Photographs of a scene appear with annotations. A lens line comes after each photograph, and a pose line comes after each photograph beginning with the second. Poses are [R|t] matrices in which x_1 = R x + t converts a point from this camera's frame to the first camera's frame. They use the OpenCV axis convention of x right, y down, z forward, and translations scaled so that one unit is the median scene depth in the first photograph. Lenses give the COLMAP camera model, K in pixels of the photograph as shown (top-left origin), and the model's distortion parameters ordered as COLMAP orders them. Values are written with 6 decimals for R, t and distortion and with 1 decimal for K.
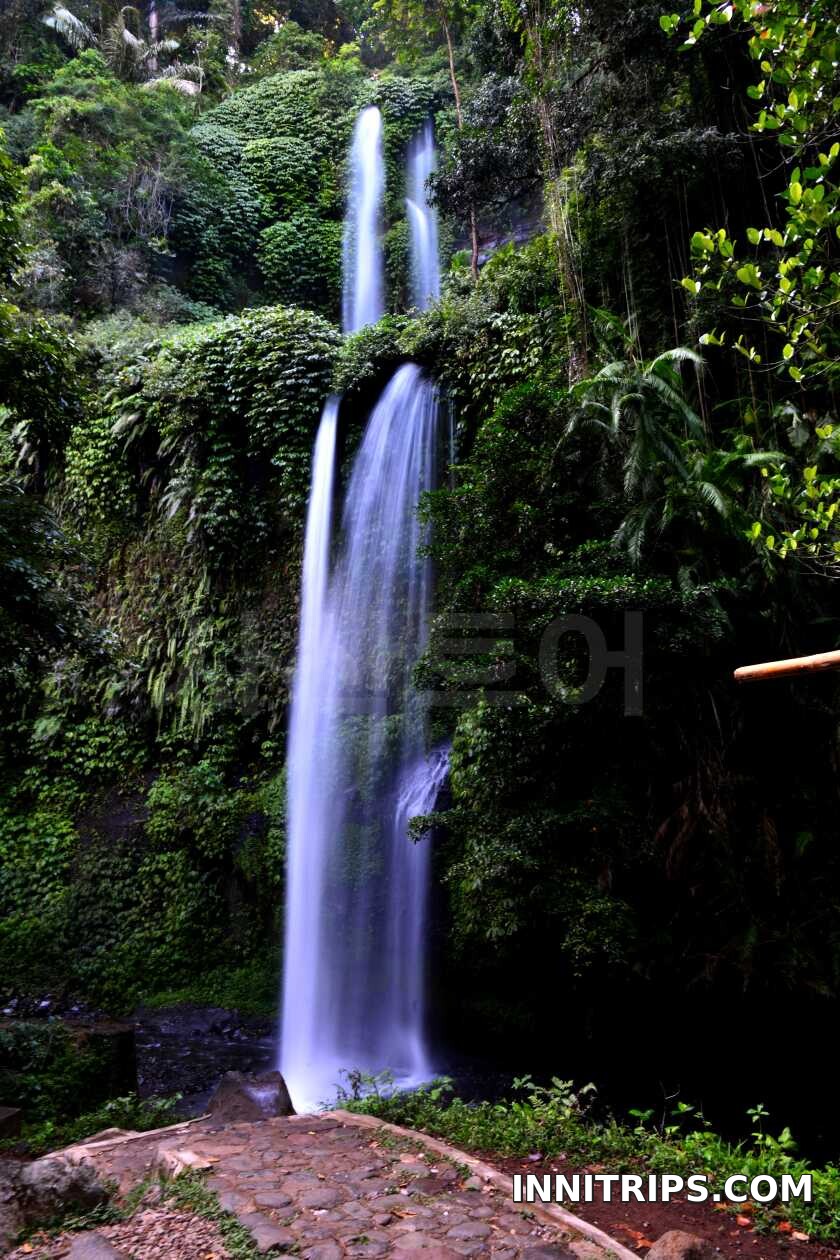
lens RADIAL K [[859.3, 0, 414.7], [0, 859.3, 629.2], [0, 0, 1]] dist [-0.013095, 0.002802]
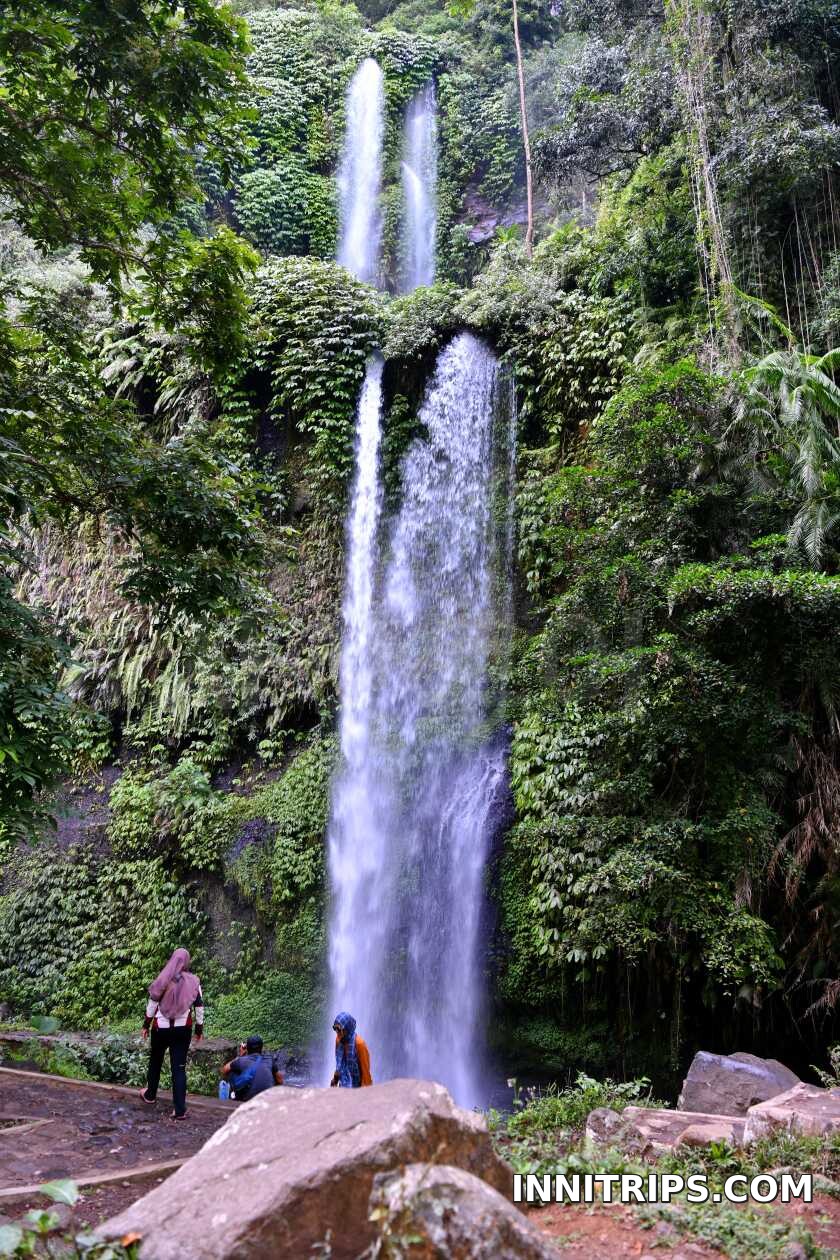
lens RADIAL K [[949.6, 0, 417.3], [0, 949.6, 628.5], [0, 0, 1]] dist [-0.037544, 0.008924]
pose [[0.989868, 0.072773, 0.121923, -0.141002], [-0.070971, 0.997296, -0.019064, 0.022588], [-0.122981, 0.010217, 0.992356, 0.008018]]
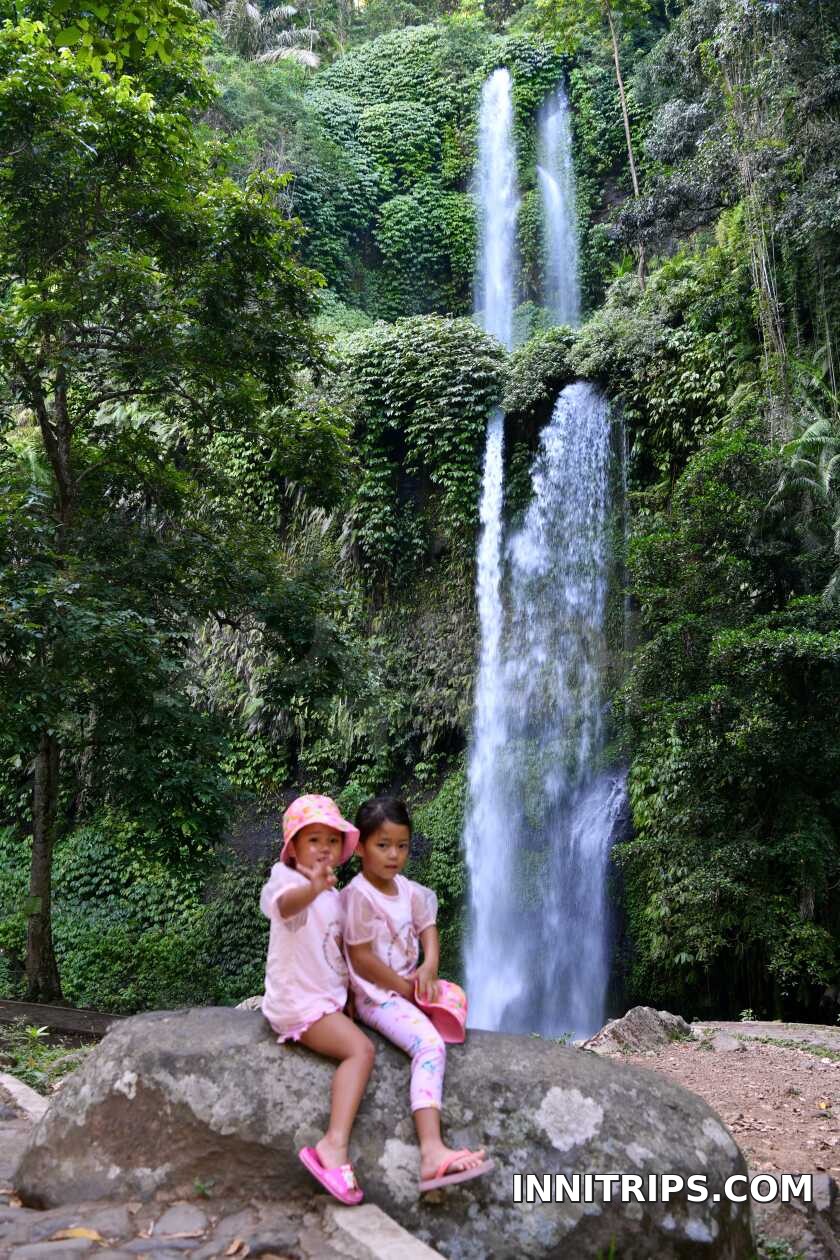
lens RADIAL K [[1015.4, 0, 412.6], [0, 1015.4, 630.0], [0, 0, 1]] dist [-0.035737, 0.007433]
pose [[0.996704, 0.012407, -0.080173, -0.088139], [-0.011692, 0.999888, 0.009379, -0.031041], [0.080280, -0.008411, 0.996737, -0.148581]]
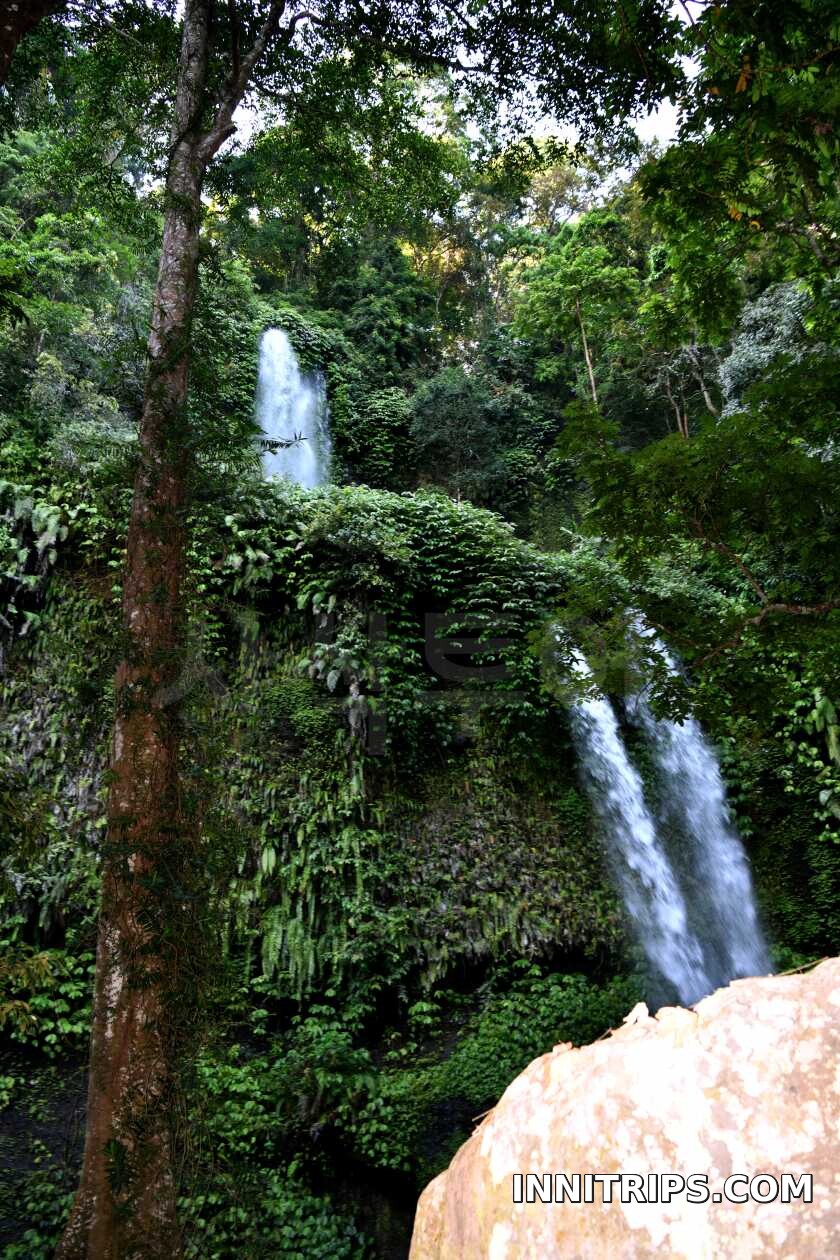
lens RADIAL K [[949.6, 0, 421.5], [0, 949.6, 635.1], [0, 0, 1]] dist [-0.037544, 0.008924]
pose [[0.798554, 0.280015, 0.532825, -0.691038], [-0.098731, 0.934150, -0.342953, 0.110242], [-0.593770, 0.221260, 0.773615, 0.270822]]
